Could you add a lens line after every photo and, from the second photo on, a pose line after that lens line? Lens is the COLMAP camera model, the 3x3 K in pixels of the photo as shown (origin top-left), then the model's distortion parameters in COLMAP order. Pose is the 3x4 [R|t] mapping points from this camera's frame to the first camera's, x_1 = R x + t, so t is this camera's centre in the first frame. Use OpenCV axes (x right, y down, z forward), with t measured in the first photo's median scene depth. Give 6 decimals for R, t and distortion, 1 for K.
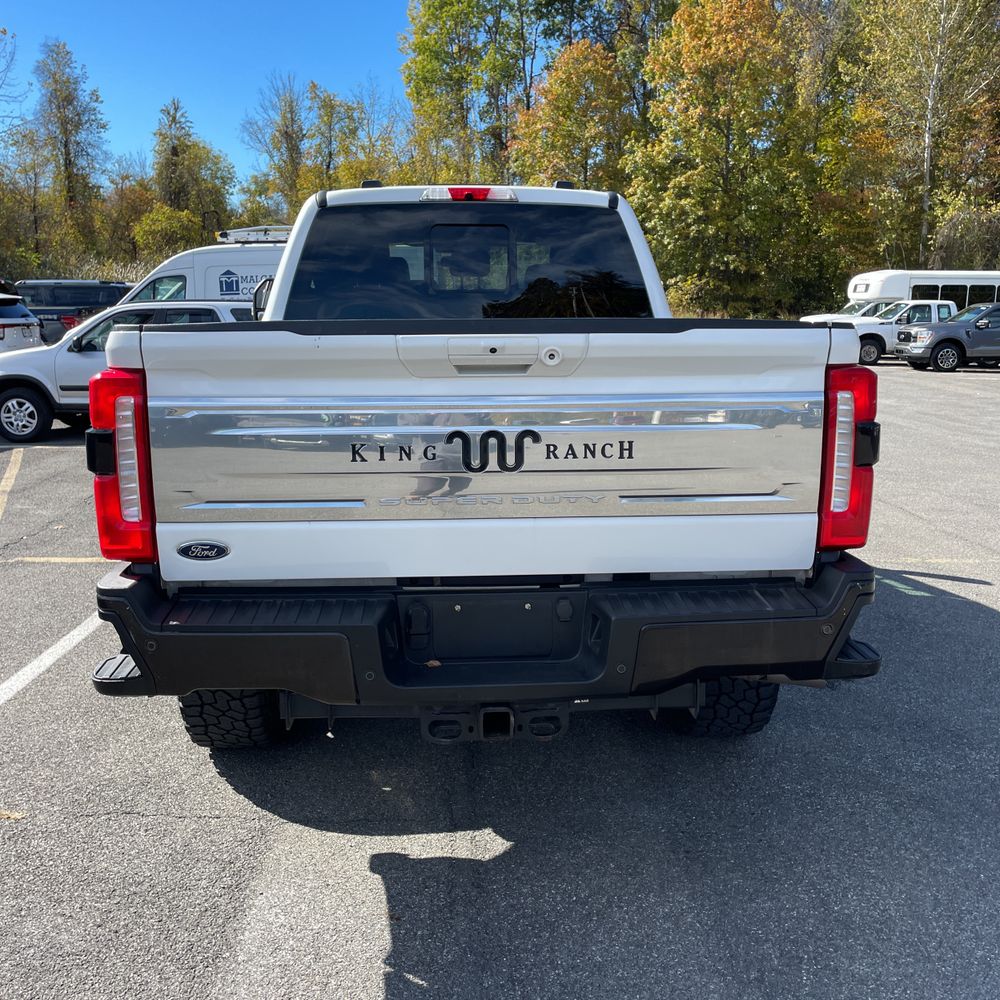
lens RADIAL K [[1000.3, 0, 515.3], [0, 1000.3, 502.9], [0, 0, 1]] dist [0.087765, -0.119636]
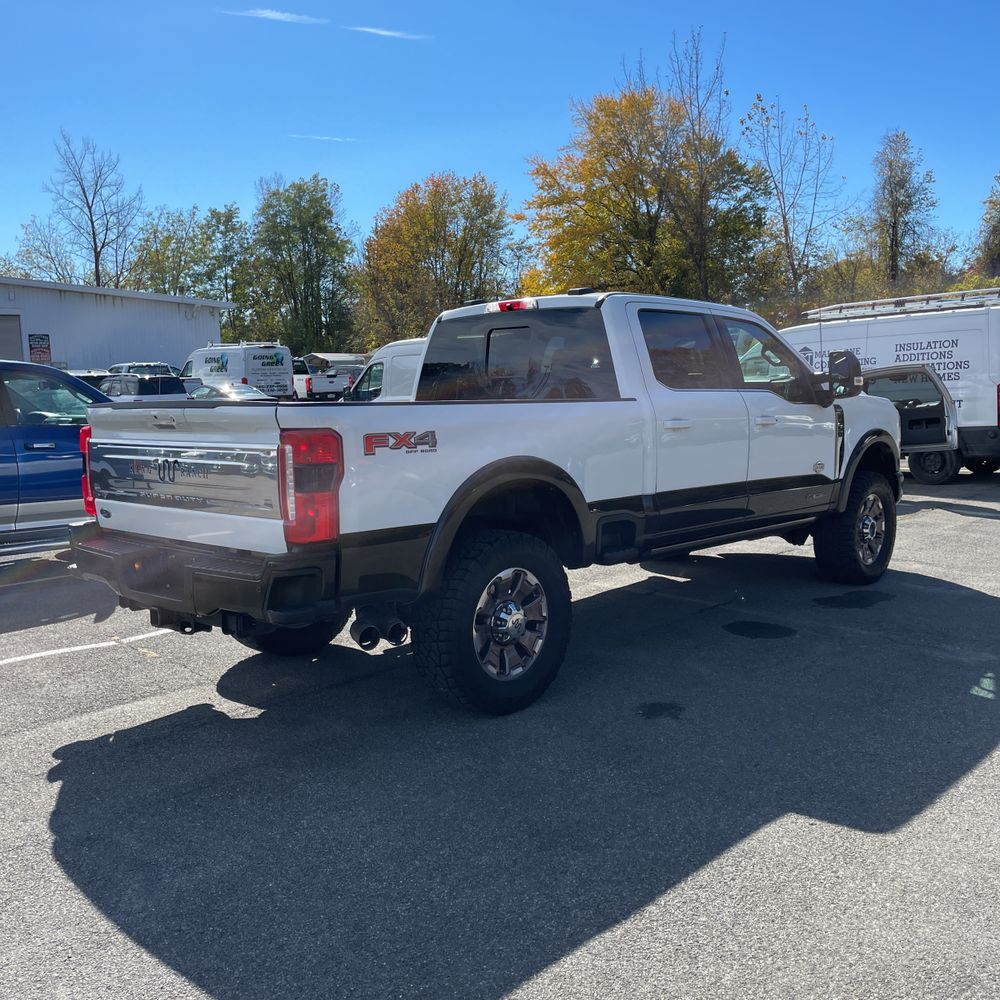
lens RADIAL K [[1000.3, 0, 515.3], [0, 1000.3, 502.9], [0, 0, 1]] dist [0.087765, -0.119636]
pose [[0.700797, 0.070438, -0.709875, 0.409343], [-0.117378, 0.992936, -0.017352, -0.007870], [0.703638, 0.095484, 0.704114, 0.031634]]
